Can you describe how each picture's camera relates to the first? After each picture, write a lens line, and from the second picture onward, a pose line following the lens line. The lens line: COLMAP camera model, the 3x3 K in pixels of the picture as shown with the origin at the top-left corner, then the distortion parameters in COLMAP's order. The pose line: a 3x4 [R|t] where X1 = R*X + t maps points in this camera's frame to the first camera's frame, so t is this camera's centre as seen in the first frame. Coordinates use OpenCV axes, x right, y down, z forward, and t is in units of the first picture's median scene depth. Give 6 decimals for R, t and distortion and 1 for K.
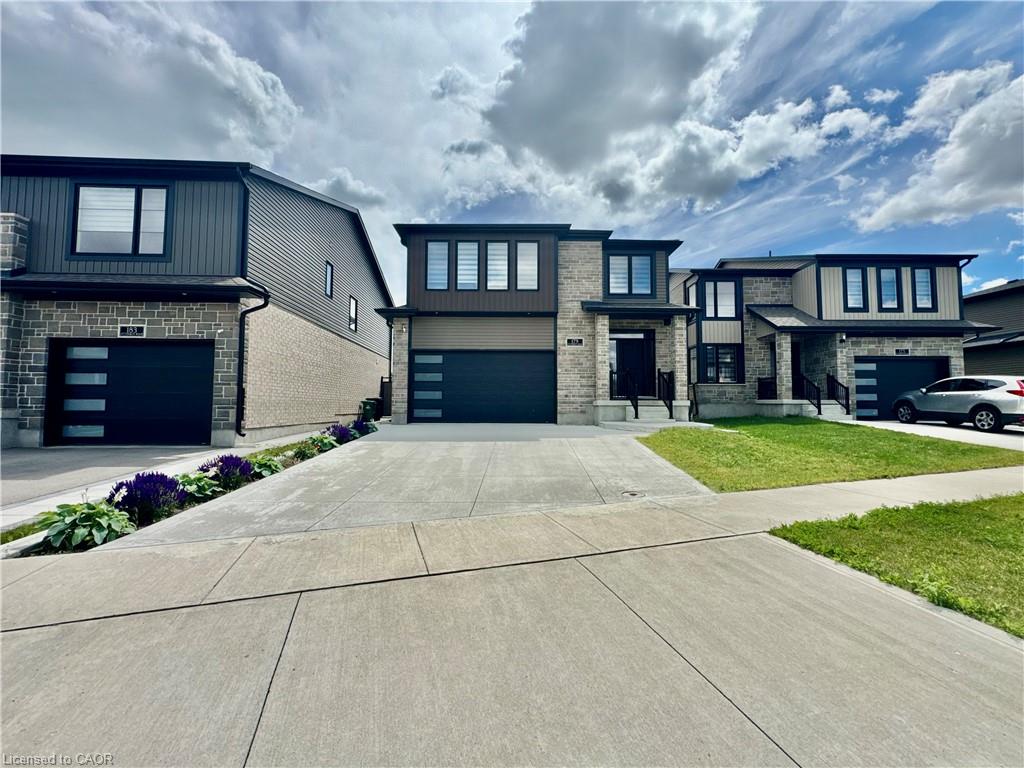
lens RADIAL K [[447.0, 0, 512.0], [0, 447.0, 384.0], [0, 0, 1]] dist [-0.000345, -0.000185]
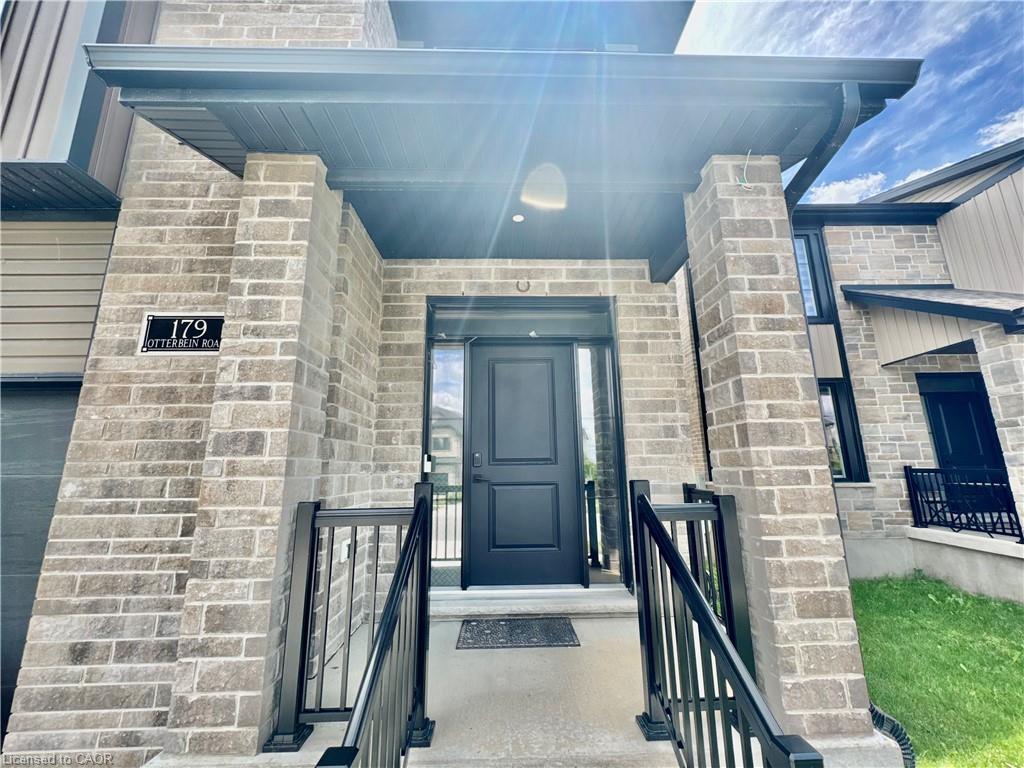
lens RADIAL K [[406.5, 0, 512.0], [0, 406.5, 384.4], [0, 0, 1]] dist [-0.001053, 0.000040]
pose [[0.999892, -0.012290, 0.008096, 0.263880], [0.013371, 0.988476, -0.150788, -0.042591], [-0.006149, 0.150880, 0.988533, 0.795652]]
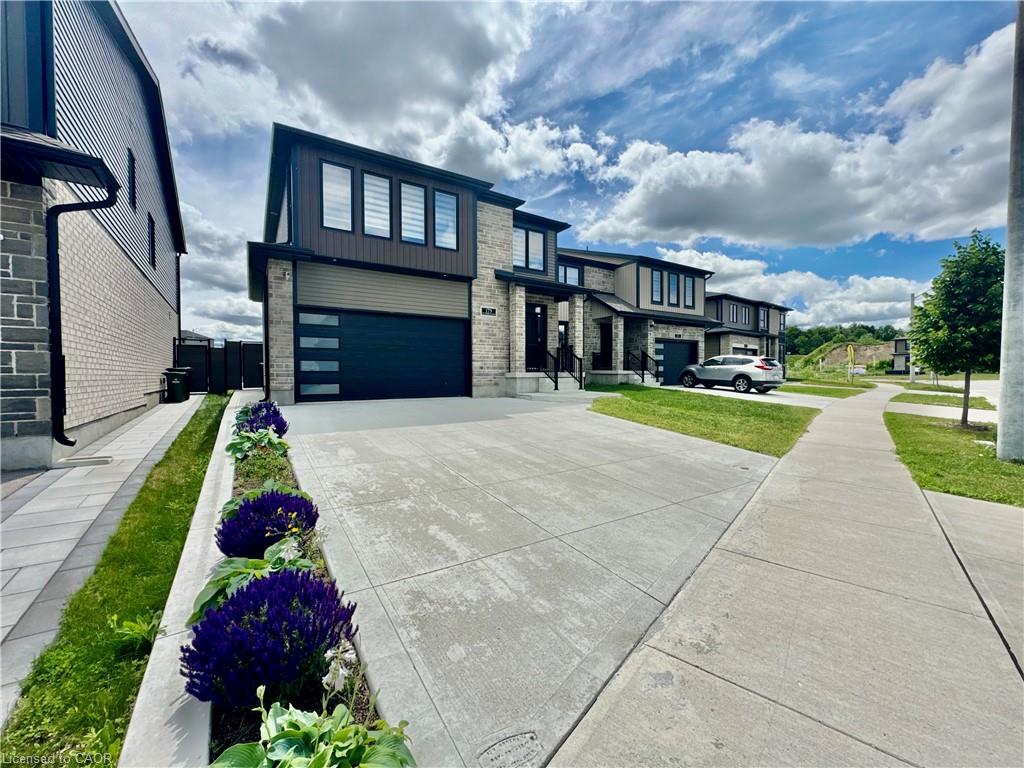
lens RADIAL K [[413.9, 0, 517.0], [0, 413.9, 383.9], [0, 0, 1]] dist [0.000760, 0.000060]
pose [[0.842914, -0.017934, 0.537749, -0.276393], [-0.023746, 0.997231, 0.070479, -0.002875], [-0.537524, -0.072177, 0.840154, 0.199912]]
